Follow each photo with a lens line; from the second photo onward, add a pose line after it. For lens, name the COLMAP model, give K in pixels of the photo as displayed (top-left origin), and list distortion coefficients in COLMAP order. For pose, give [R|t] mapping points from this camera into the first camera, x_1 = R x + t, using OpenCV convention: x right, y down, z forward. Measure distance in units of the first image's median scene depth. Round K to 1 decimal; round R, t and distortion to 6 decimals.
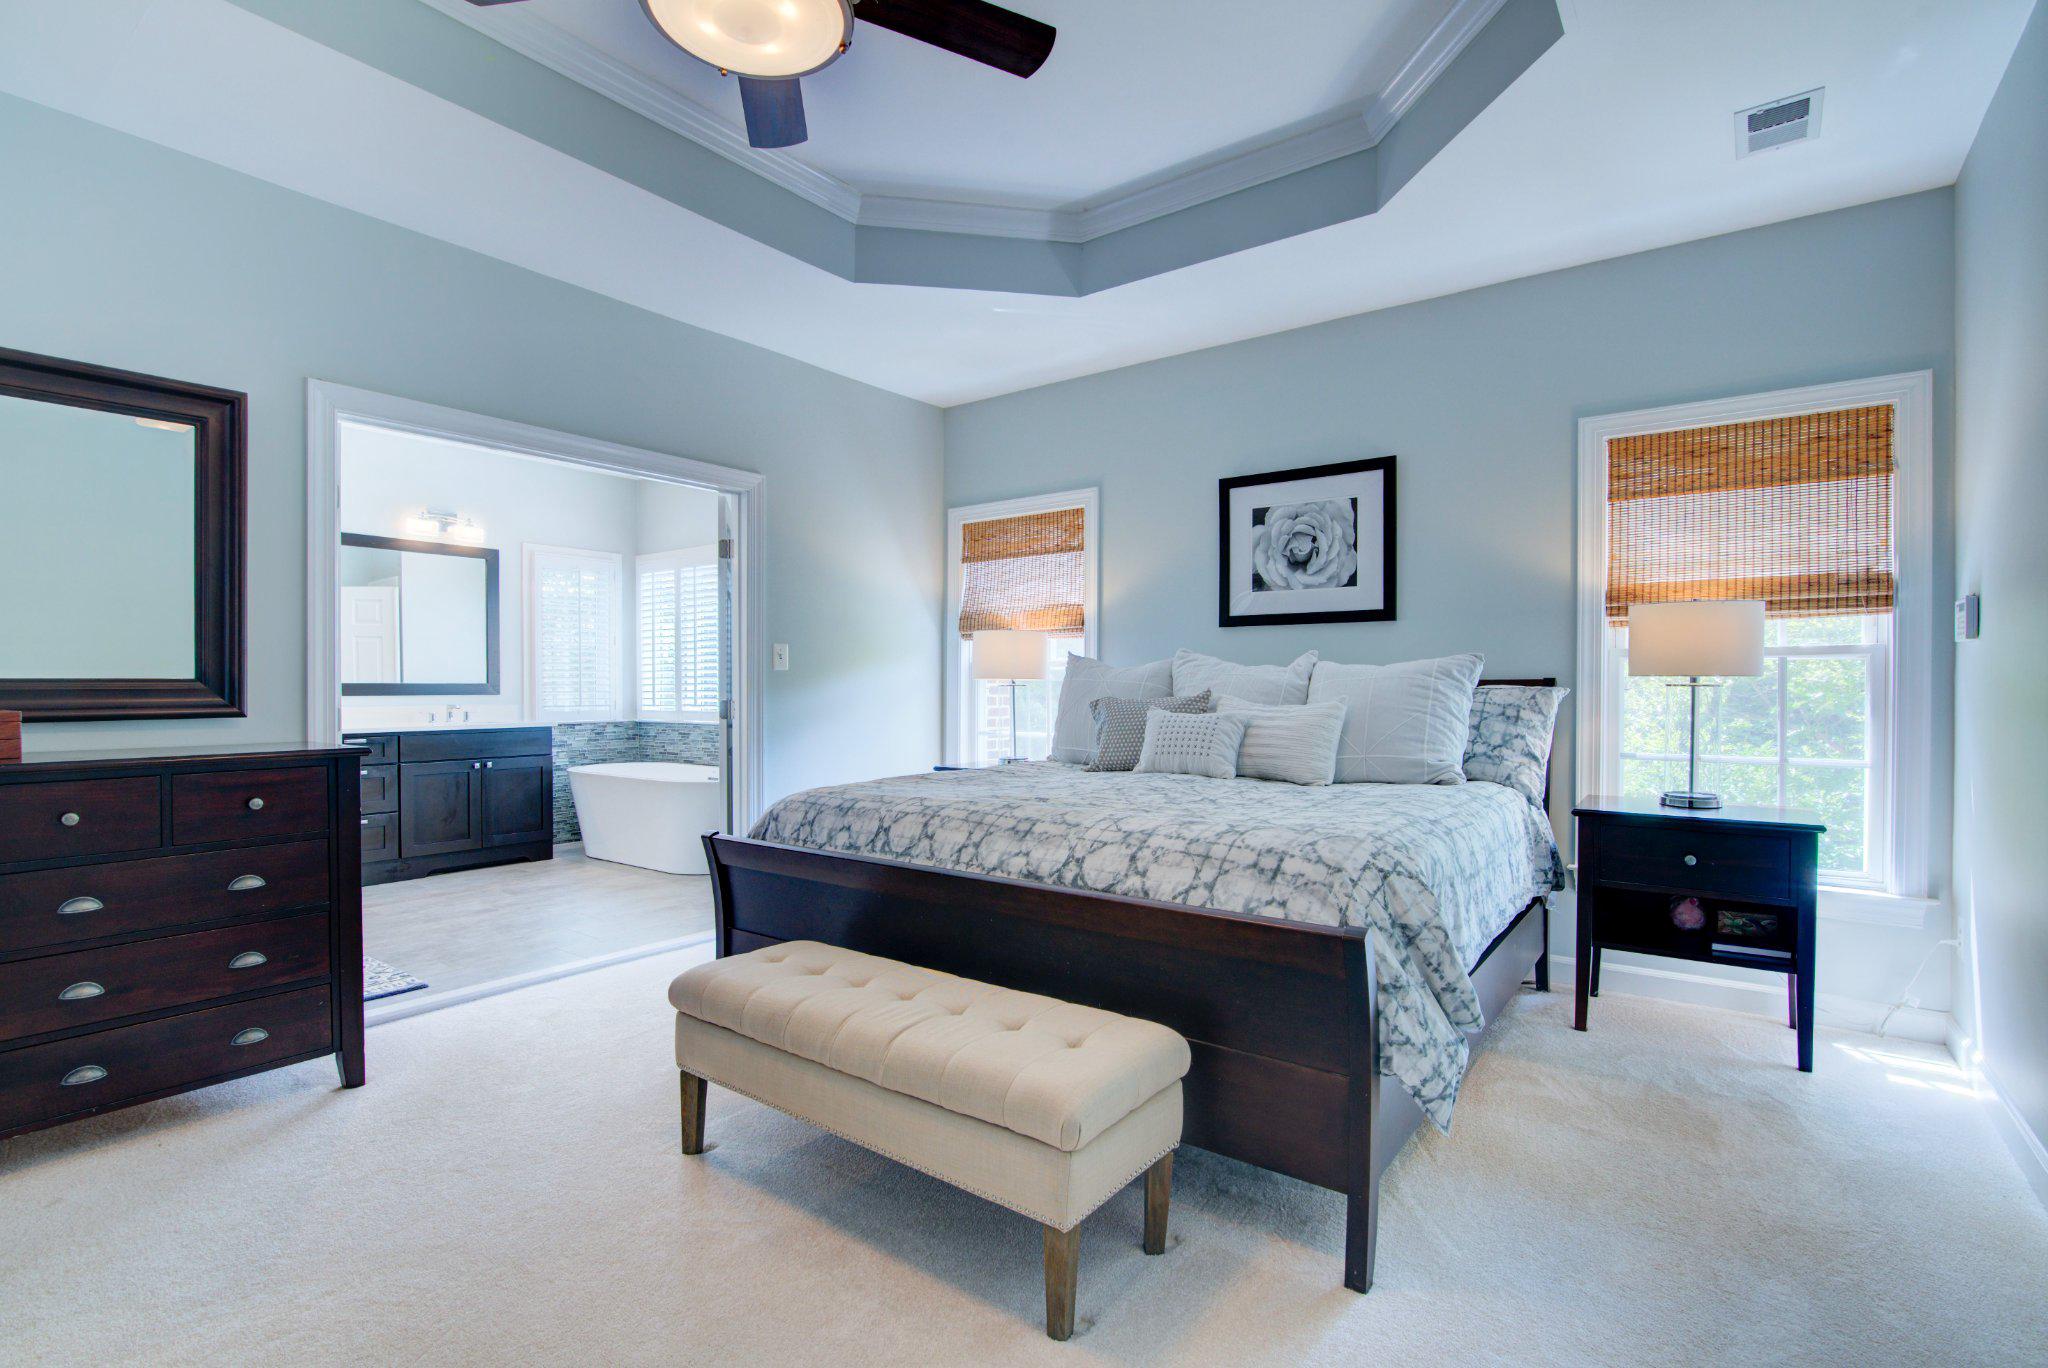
lens RADIAL K [[945.7, 0, 1023.6], [0, 945.7, 698.2], [0, 0, 1]] dist [-0.023061, 0.003001]
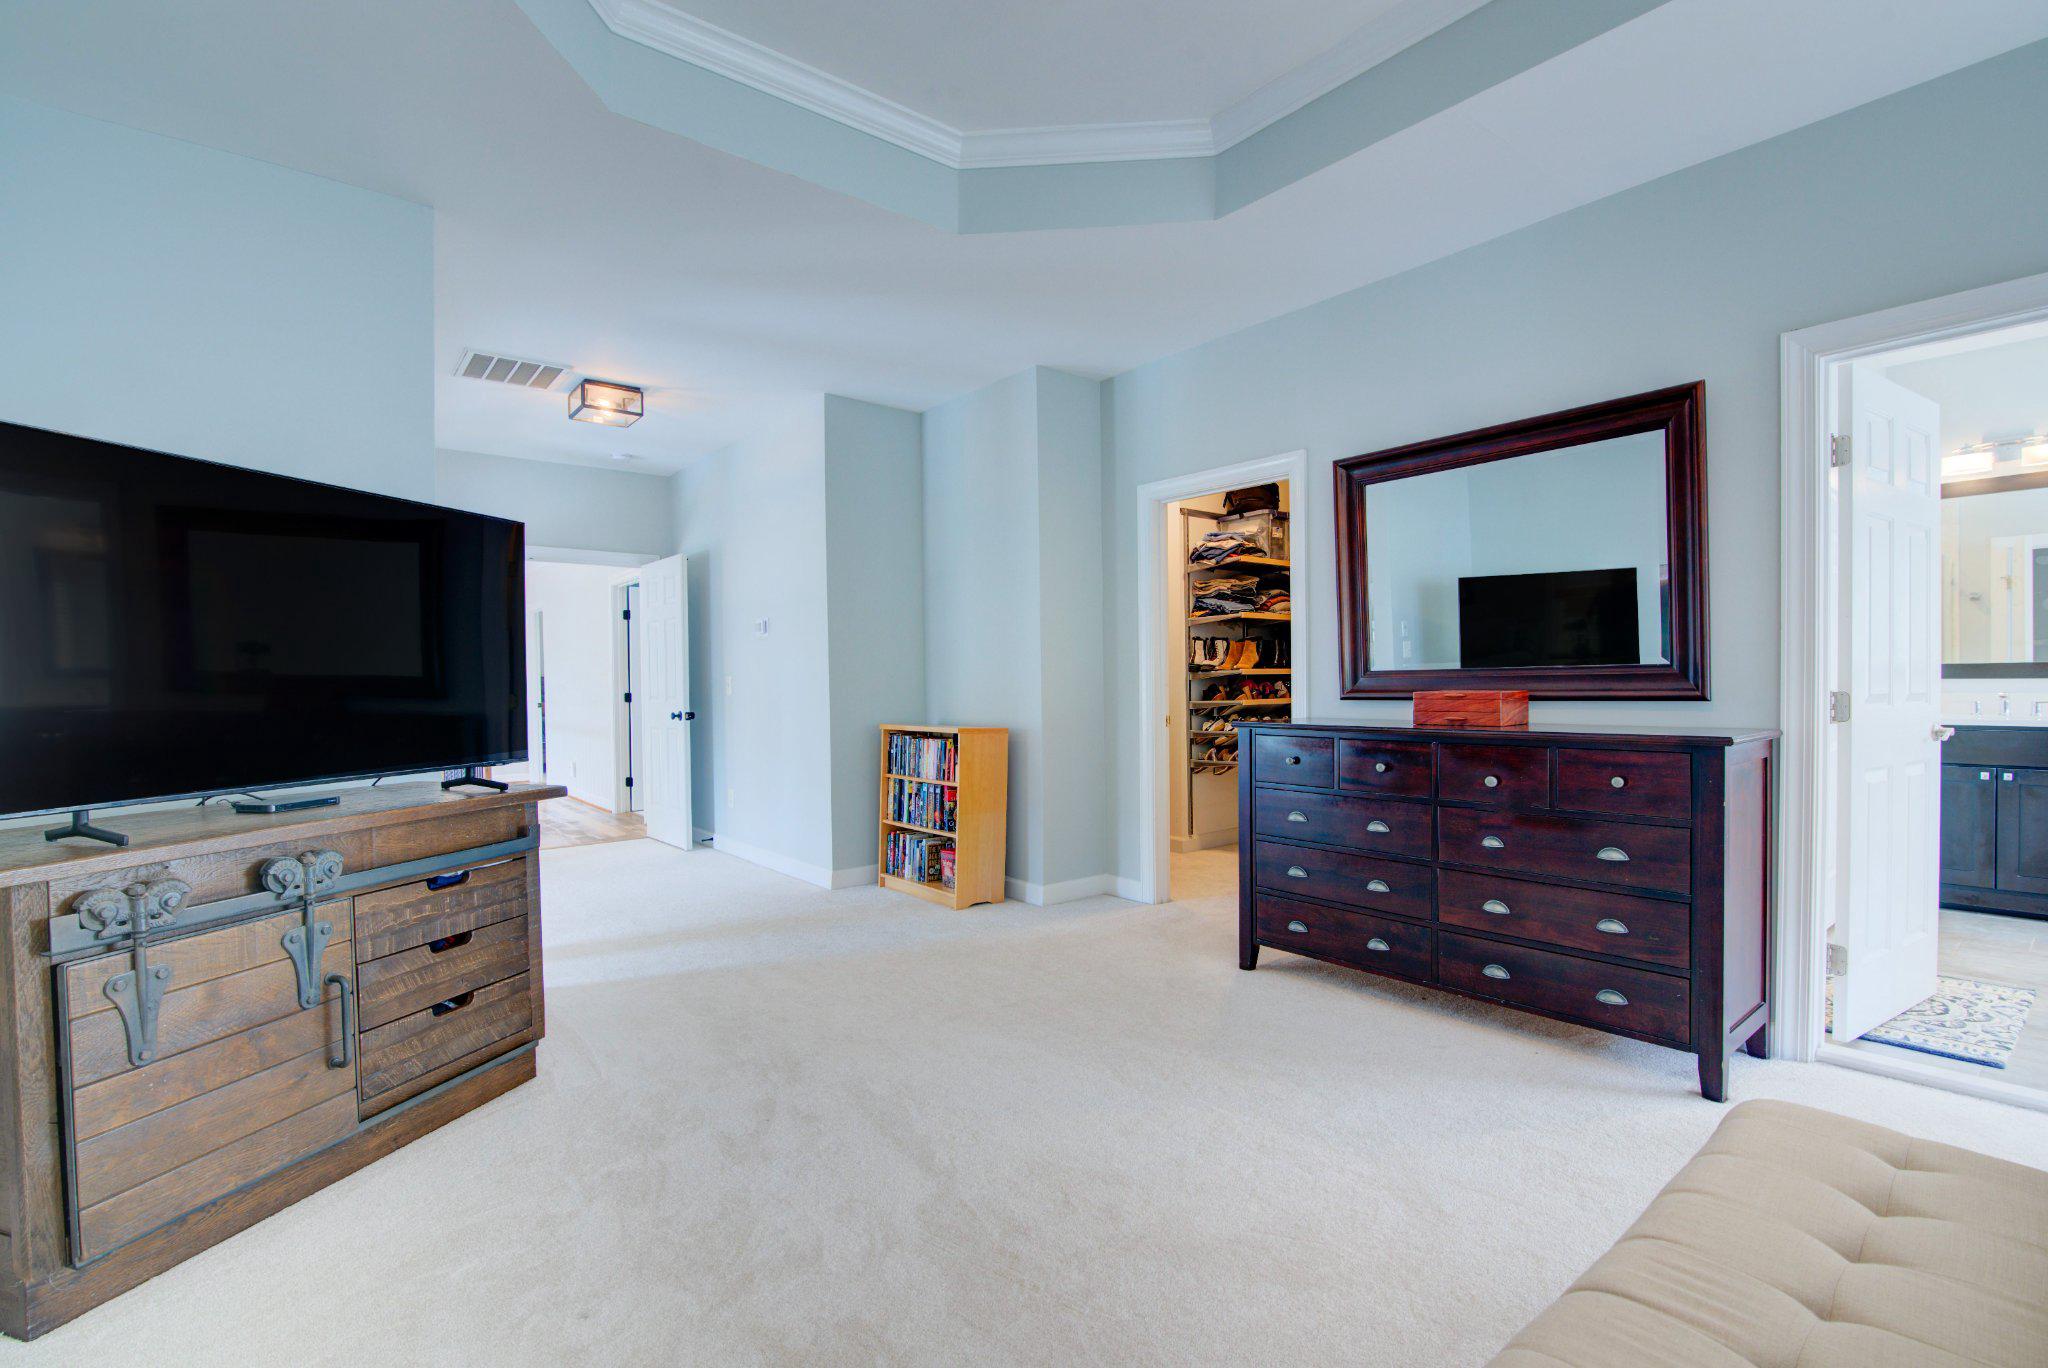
lens RADIAL K [[945.7, 0, 1037.6], [0, 945.7, 685.6], [0, 0, 1]] dist [-0.023061, 0.003001]
pose [[-0.229361, 0.012850, -0.973257, 0.209969], [0.000937, 0.999915, 0.012981, -0.006542], [0.973341, 0.002066, -0.229354, 0.344598]]
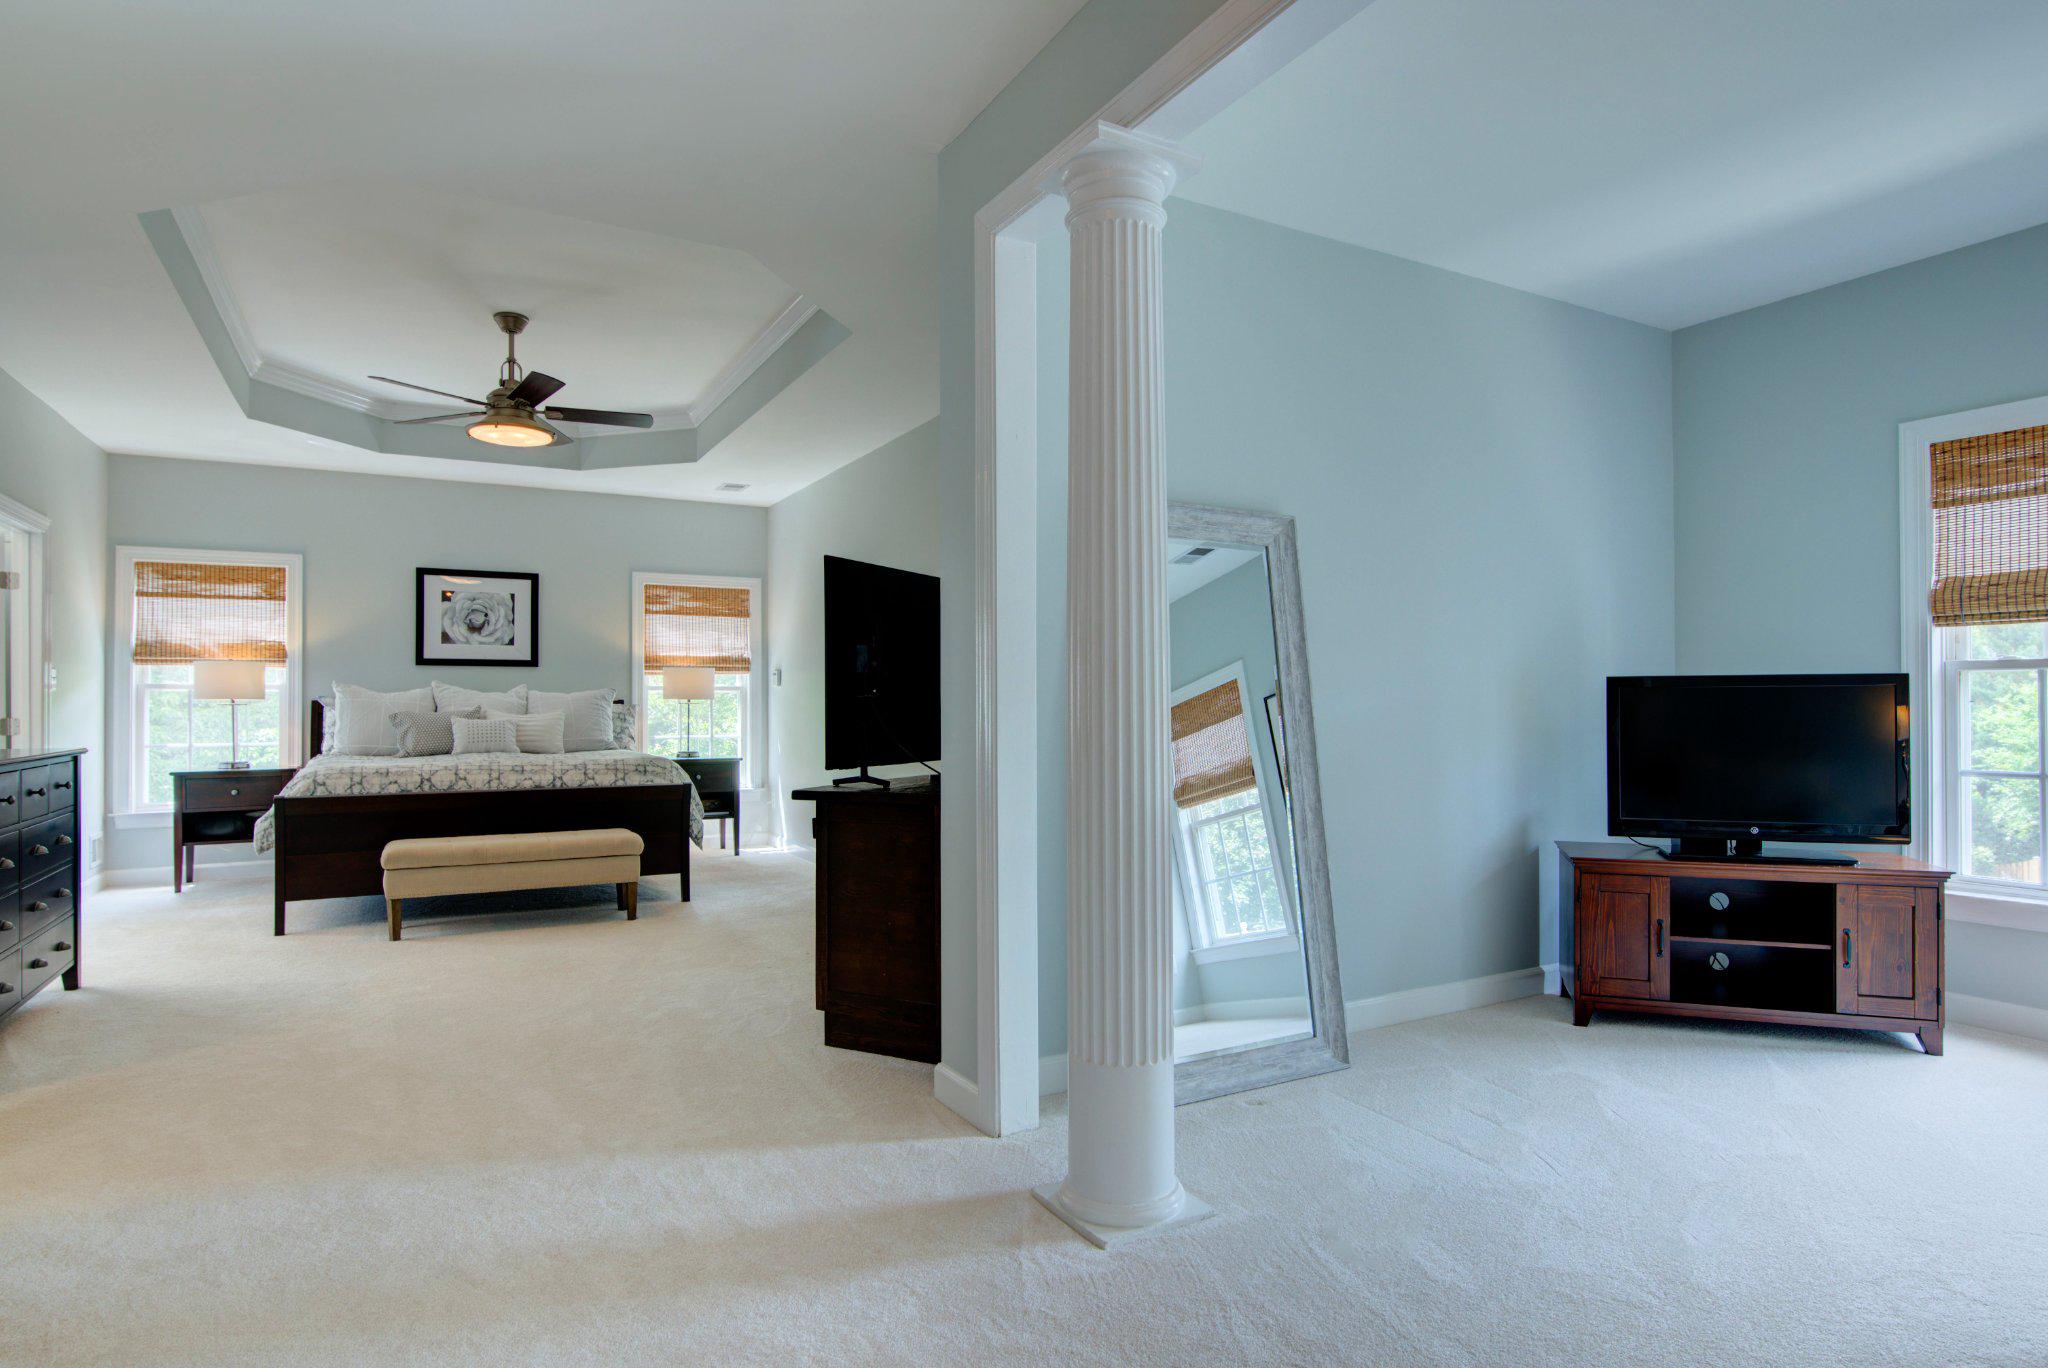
lens RADIAL K [[1141.1, 0, 1043.0], [0, 1141.1, 693.3], [0, 0, 1]] dist [-0.008196, -0.004871]
pose [[0.398736, 0.006195, 0.917045, -1.108022], [0.015488, 0.999789, -0.013488, 0.009638], [-0.916935, 0.019582, 0.398556, -0.668034]]
